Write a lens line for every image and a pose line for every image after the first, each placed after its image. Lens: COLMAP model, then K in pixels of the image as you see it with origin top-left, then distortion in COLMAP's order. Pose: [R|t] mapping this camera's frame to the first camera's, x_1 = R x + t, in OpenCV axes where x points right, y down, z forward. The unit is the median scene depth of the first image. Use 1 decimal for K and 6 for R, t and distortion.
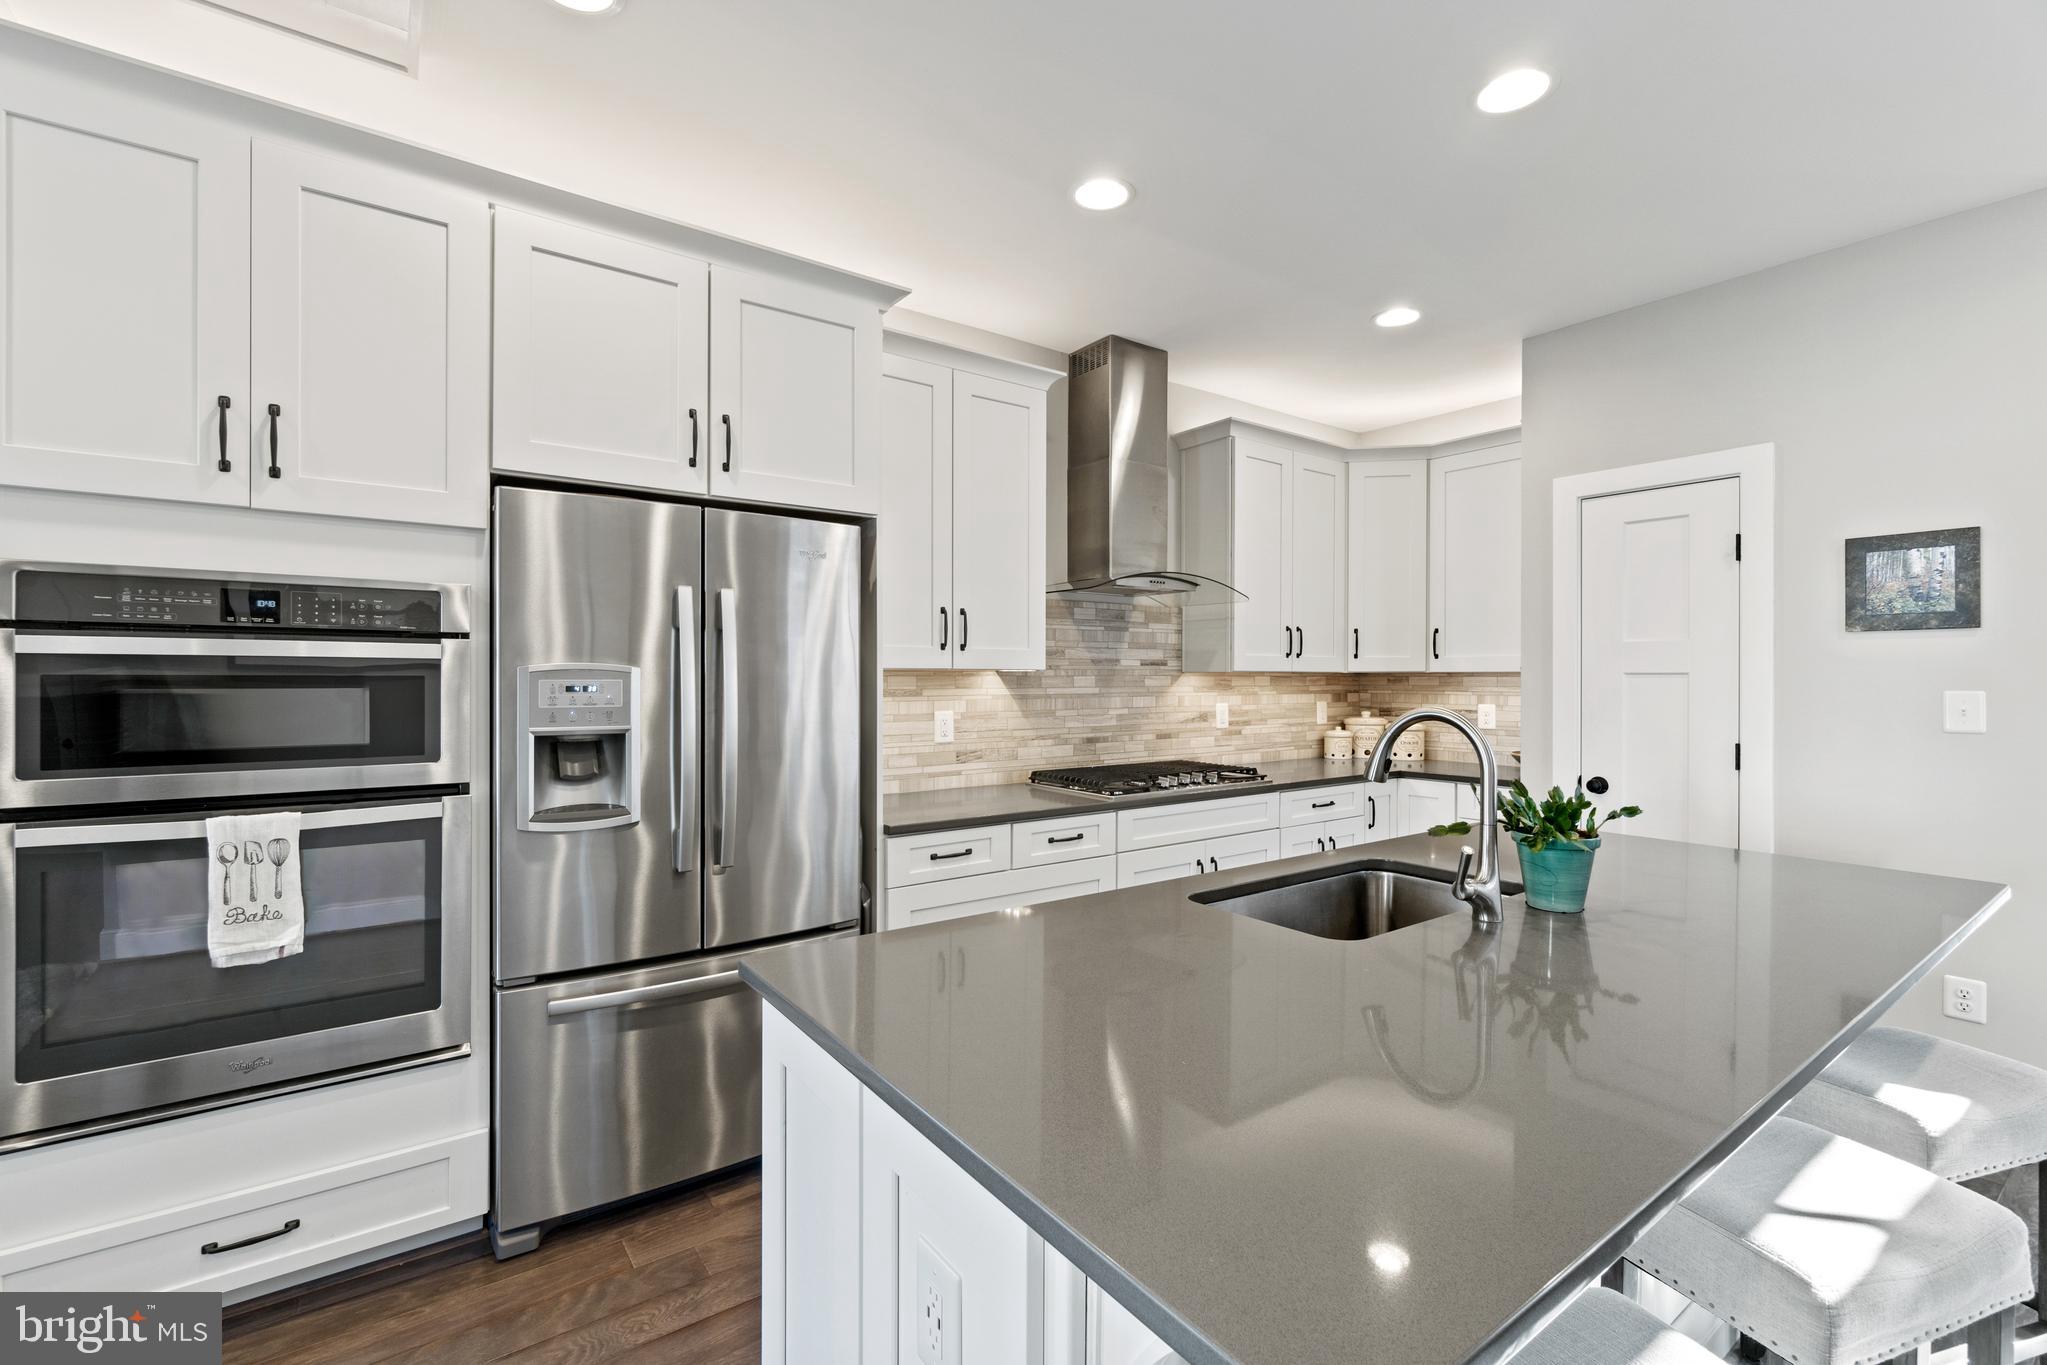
lens RADIAL K [[882.1, 0, 1022.5], [0, 882.1, 682.5], [0, 0, 1]] dist [-0.005880, 0.000037]
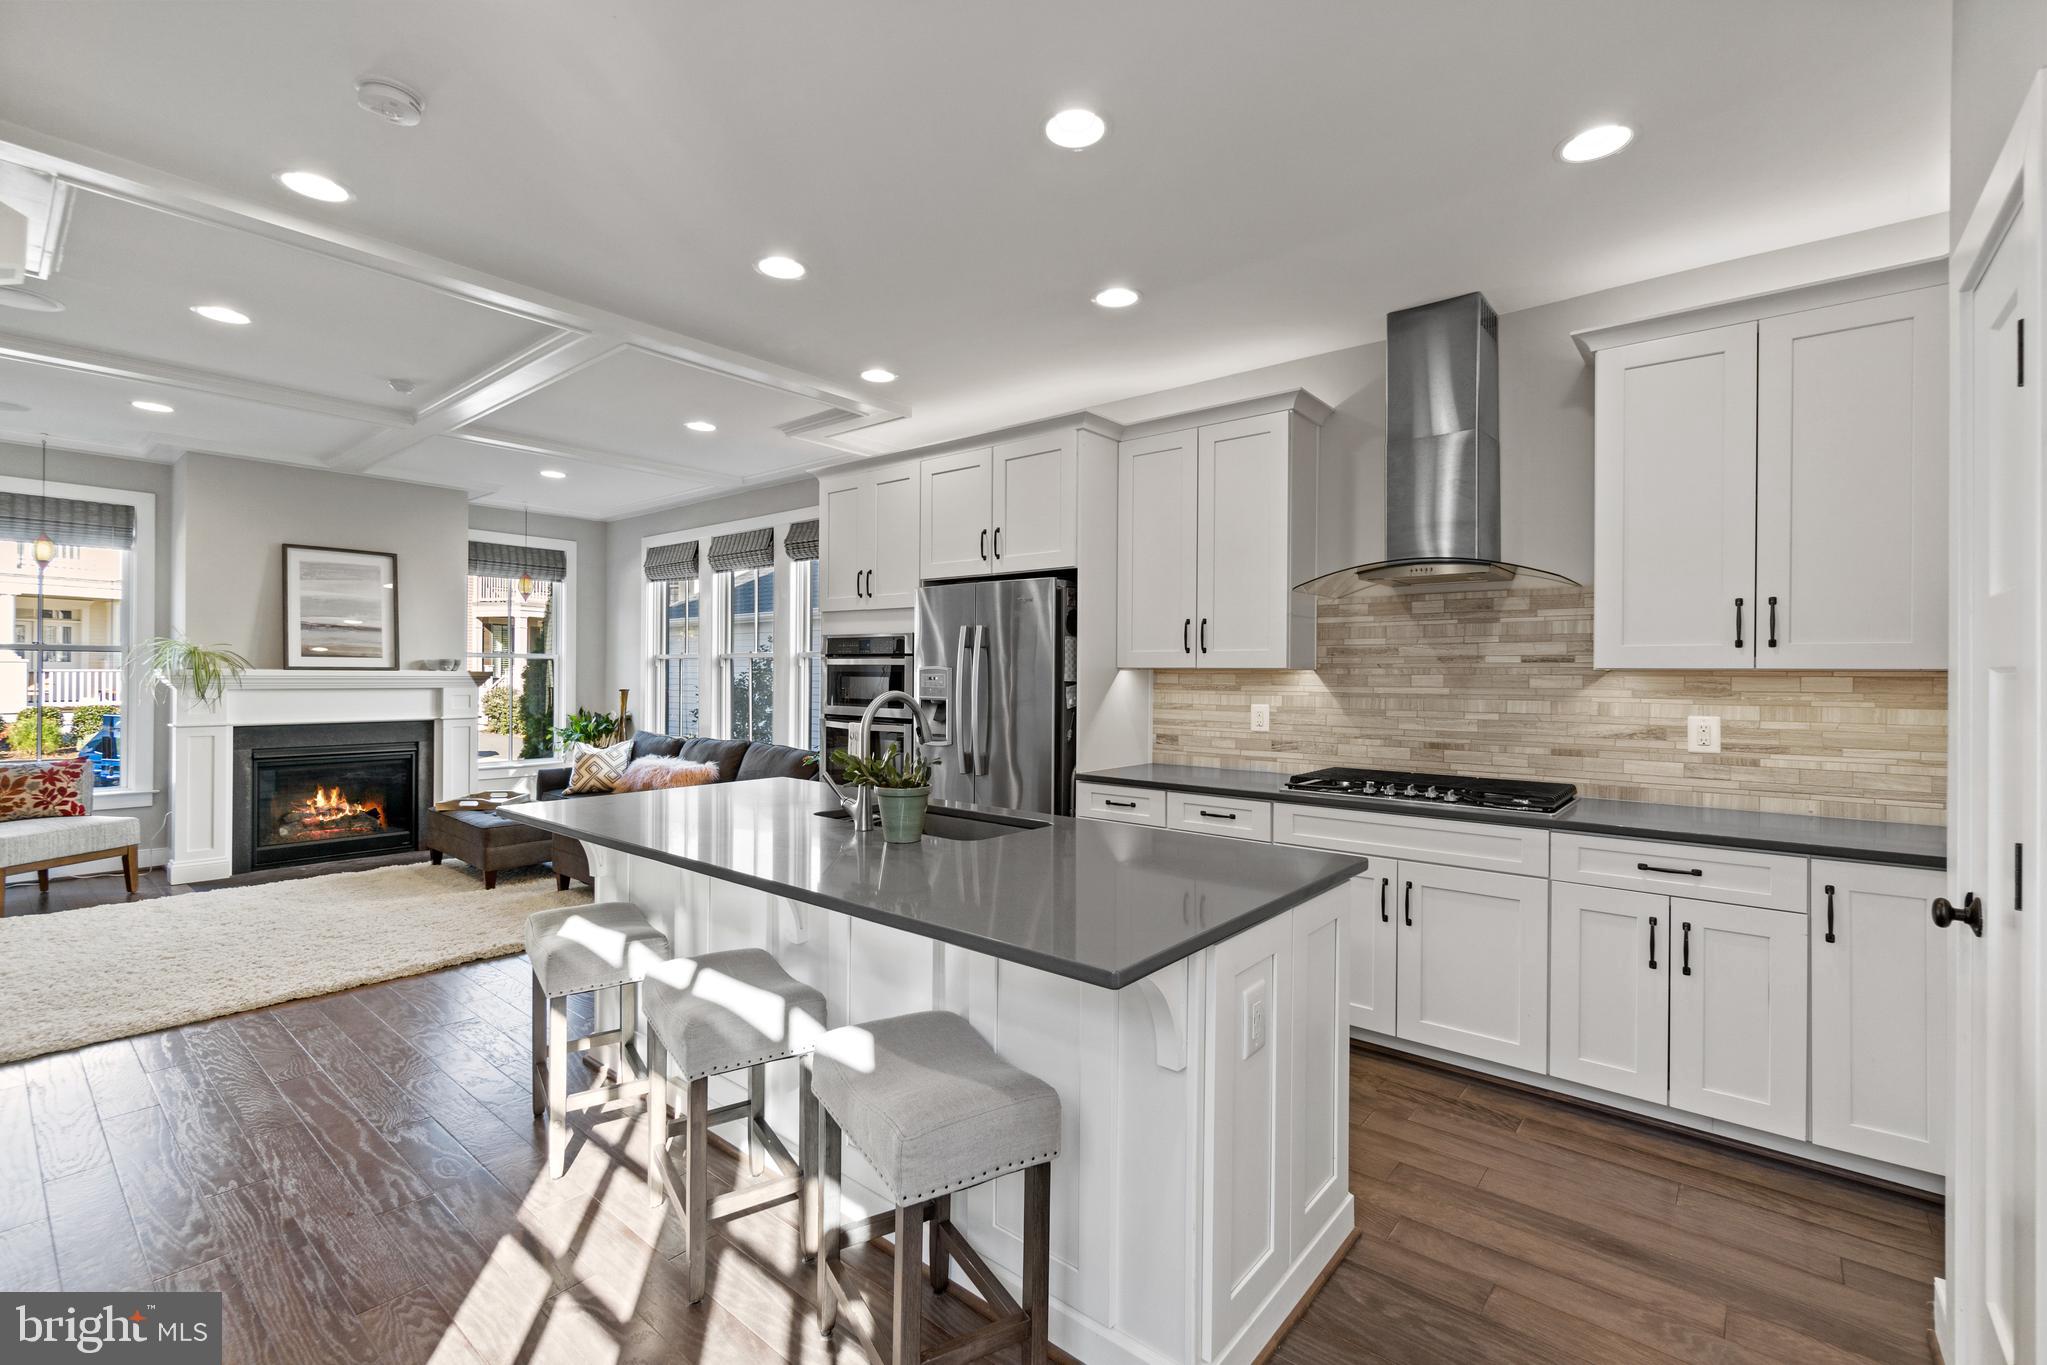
lens RADIAL K [[882.1, 0, 1021.4], [0, 882.1, 674.7], [0, 0, 1]] dist [-0.005880, 0.000037]
pose [[0.247460, 0.000041, -0.968898, 0.865676], [-0.013874, 0.999898, -0.003502, 0.001478], [0.968799, 0.014309, 0.247435, 0.367476]]
